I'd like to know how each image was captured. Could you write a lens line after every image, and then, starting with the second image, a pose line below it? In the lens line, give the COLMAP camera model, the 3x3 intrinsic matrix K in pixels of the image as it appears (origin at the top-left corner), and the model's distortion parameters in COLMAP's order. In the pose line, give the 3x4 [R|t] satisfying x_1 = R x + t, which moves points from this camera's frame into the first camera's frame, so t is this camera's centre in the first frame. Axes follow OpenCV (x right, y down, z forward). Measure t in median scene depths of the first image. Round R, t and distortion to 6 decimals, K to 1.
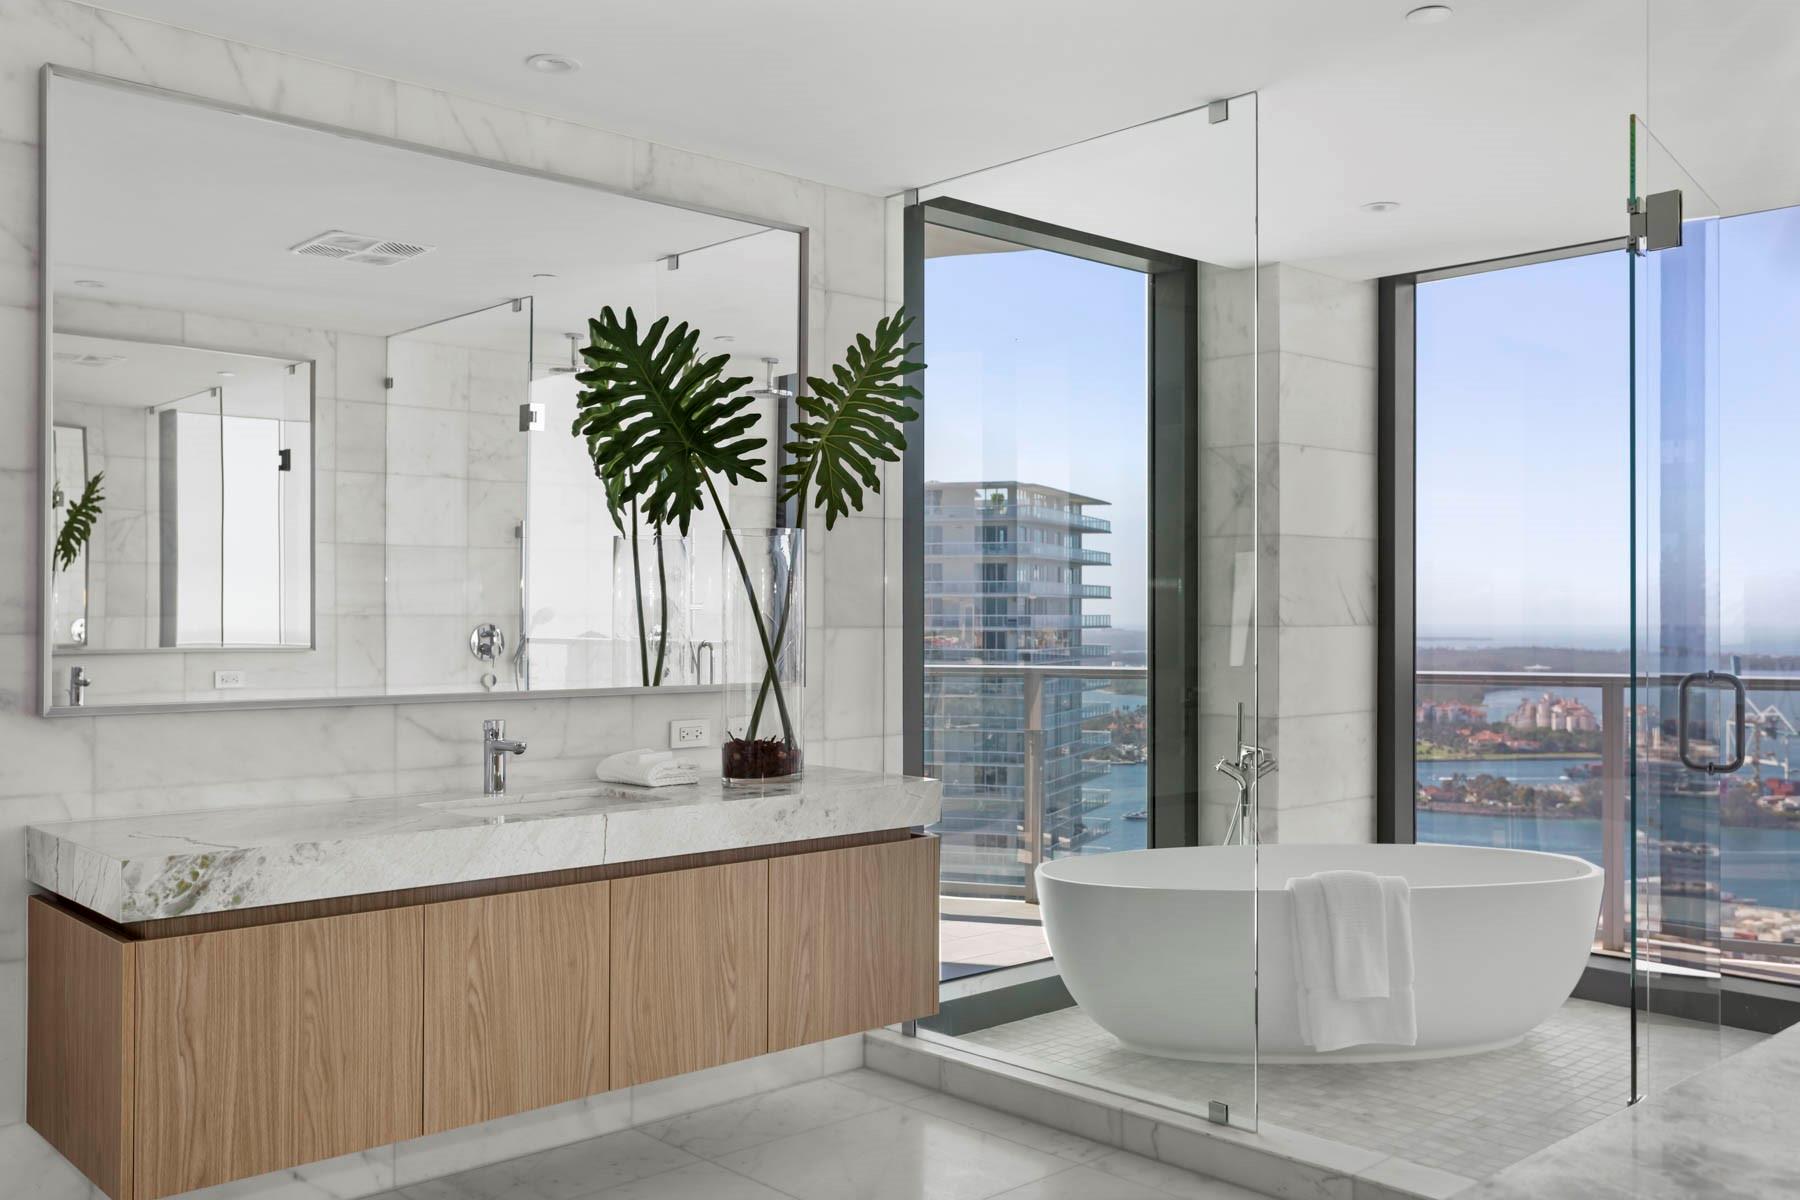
lens RADIAL K [[1578.4, 0, 904.5], [0, 1578.4, 624.6], [0, 0, 1]] dist [0.002164, 0.001811]
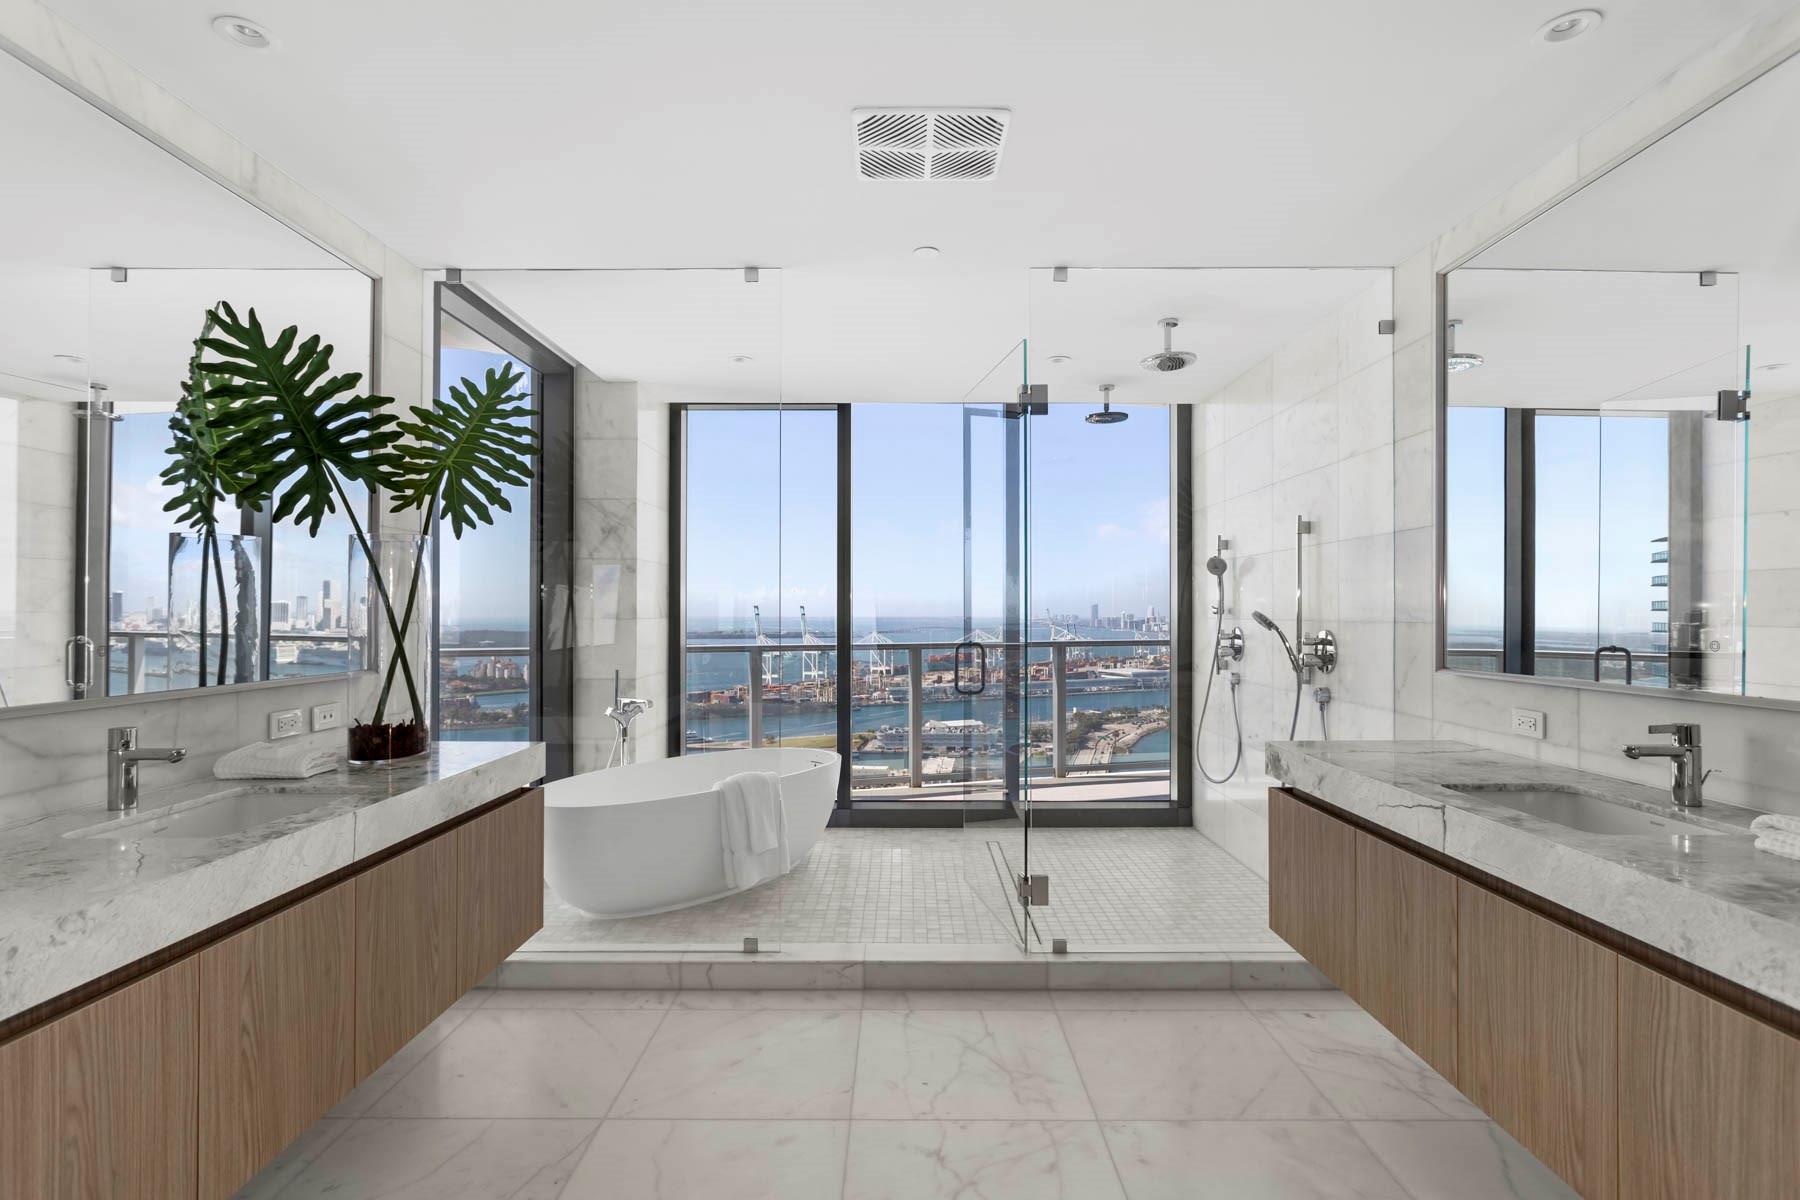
lens RADIAL K [[893.4, 0, 904.5], [0, 893.4, 613.2], [0, 0, 1]] dist [-0.001908, 0.002283]
pose [[0.687894, -0.001472, 0.725810, -0.283093], [0.003967, 0.999991, -0.001733, -0.002274], [-0.725800, 0.004071, 0.687894, 0.282890]]
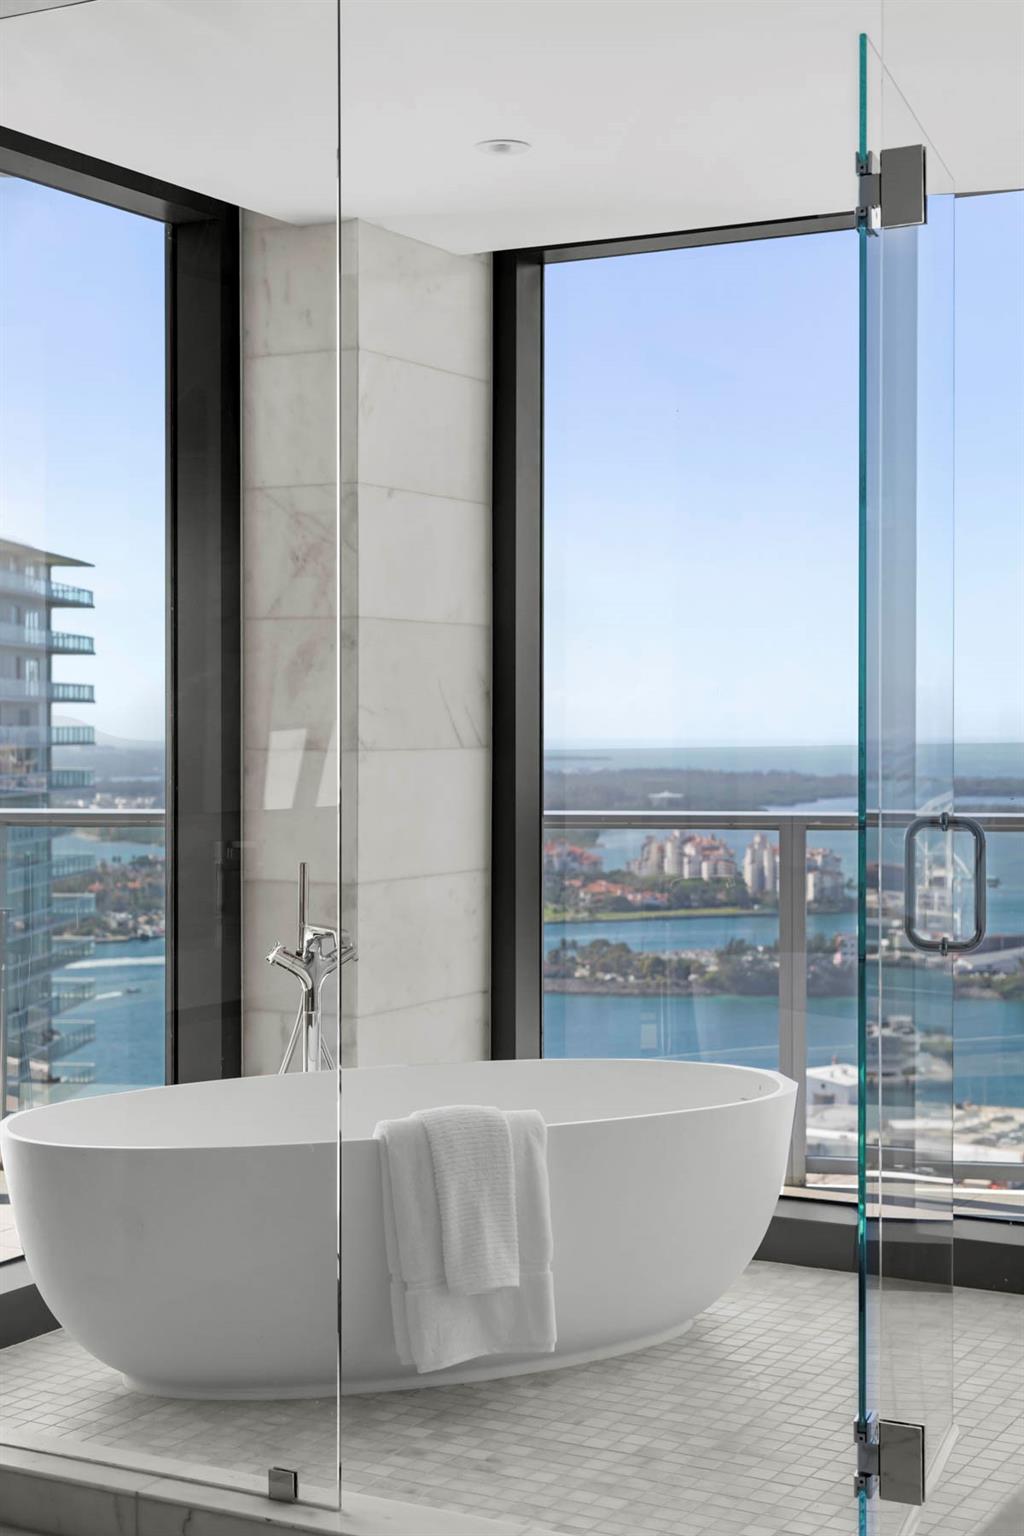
lens RADIAL K [[2258.2, 0, 512.0], [0, 2258.2, 768.0], [0, 0, 1]] dist [0.039220, -0.066663]
pose [[0.951478, -0.005051, 0.307674, -0.001979], [0.001225, 0.999920, 0.012628, -0.004984], [-0.307713, -0.011638, 0.951408, 0.057079]]
